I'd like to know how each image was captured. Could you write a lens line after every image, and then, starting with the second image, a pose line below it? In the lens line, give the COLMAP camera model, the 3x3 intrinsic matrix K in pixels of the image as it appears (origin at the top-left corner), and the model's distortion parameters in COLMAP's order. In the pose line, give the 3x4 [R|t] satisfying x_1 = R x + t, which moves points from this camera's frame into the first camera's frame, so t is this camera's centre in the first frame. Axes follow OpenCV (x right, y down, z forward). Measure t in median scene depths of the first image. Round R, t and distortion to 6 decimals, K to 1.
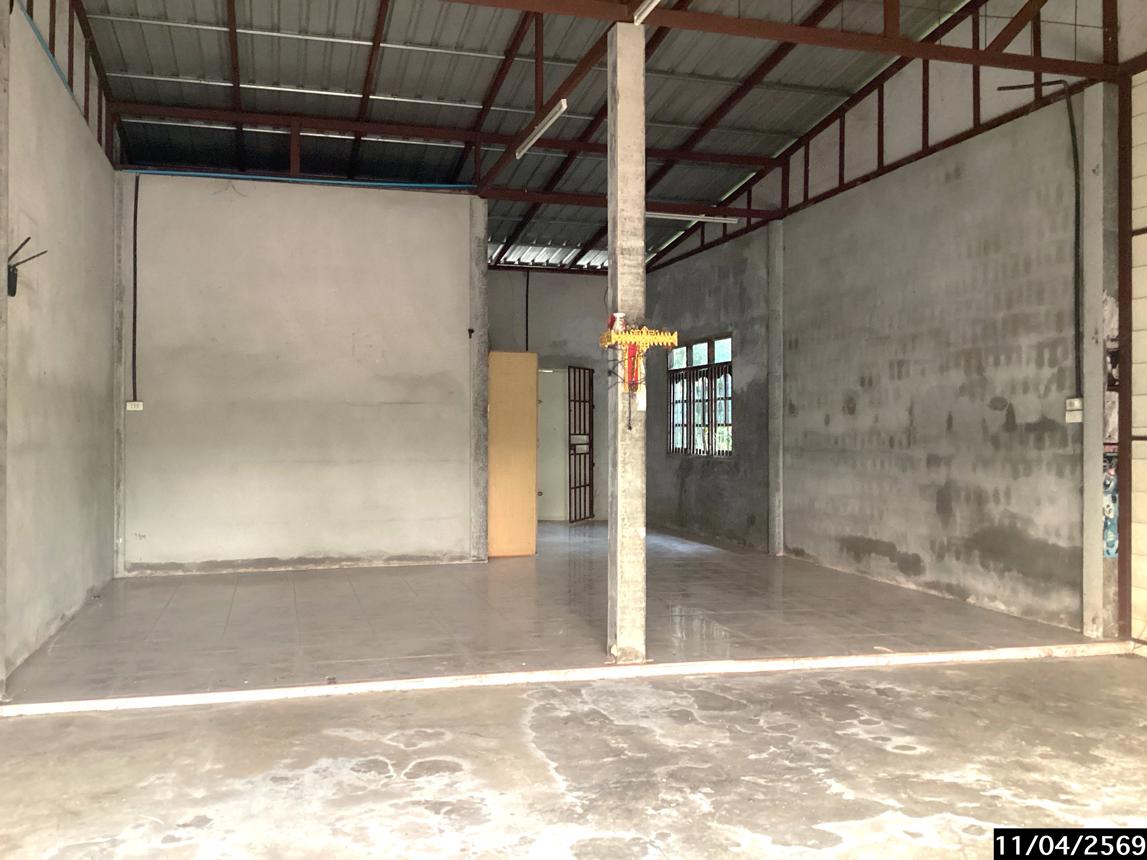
lens RADIAL K [[1037.4, 0, 572.6], [0, 1037.4, 431.6], [0, 0, 1]] dist [0.012366, -0.009385]
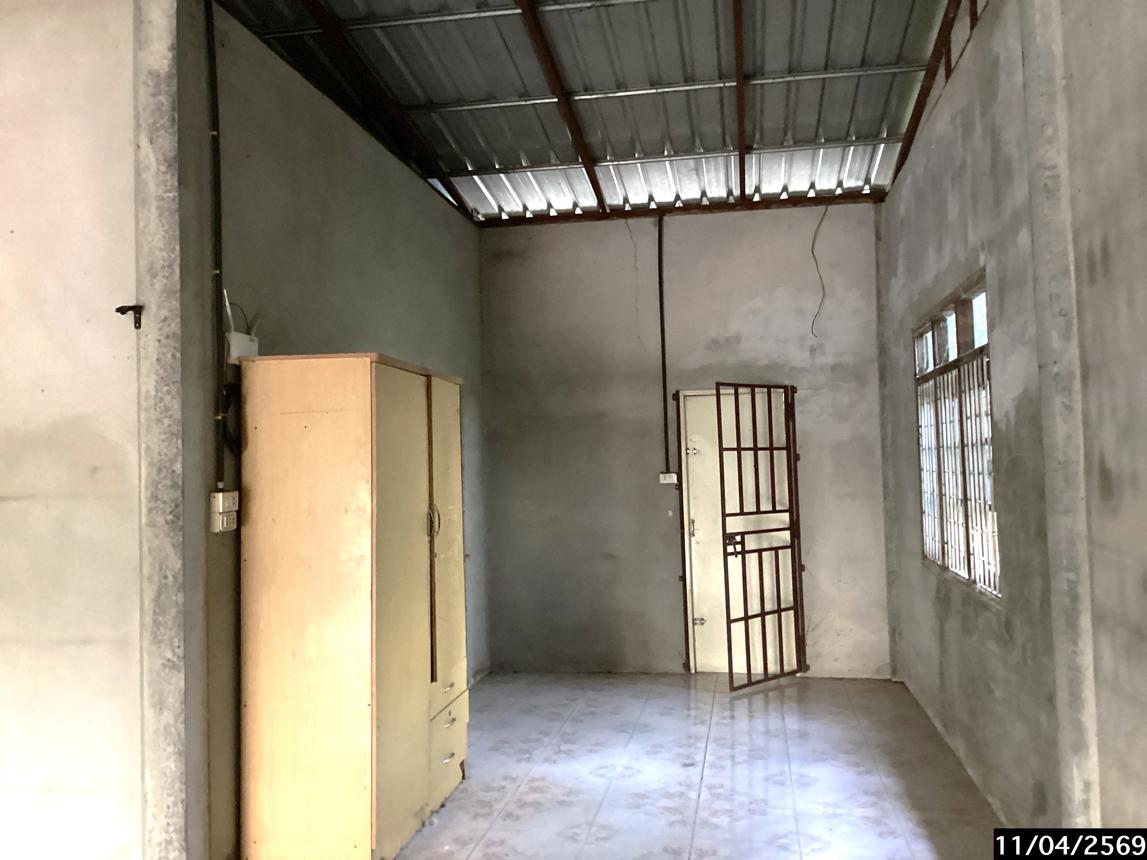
lens RADIAL K [[1037.4, 0, 573.2], [0, 1037.4, 426.5], [0, 0, 1]] dist [0.012366, -0.009385]
pose [[0.901457, -0.043083, -0.430719, 0.199184], [0.028441, 0.998780, -0.040380, -0.029742], [0.431933, 0.024151, 0.901582, 0.659336]]
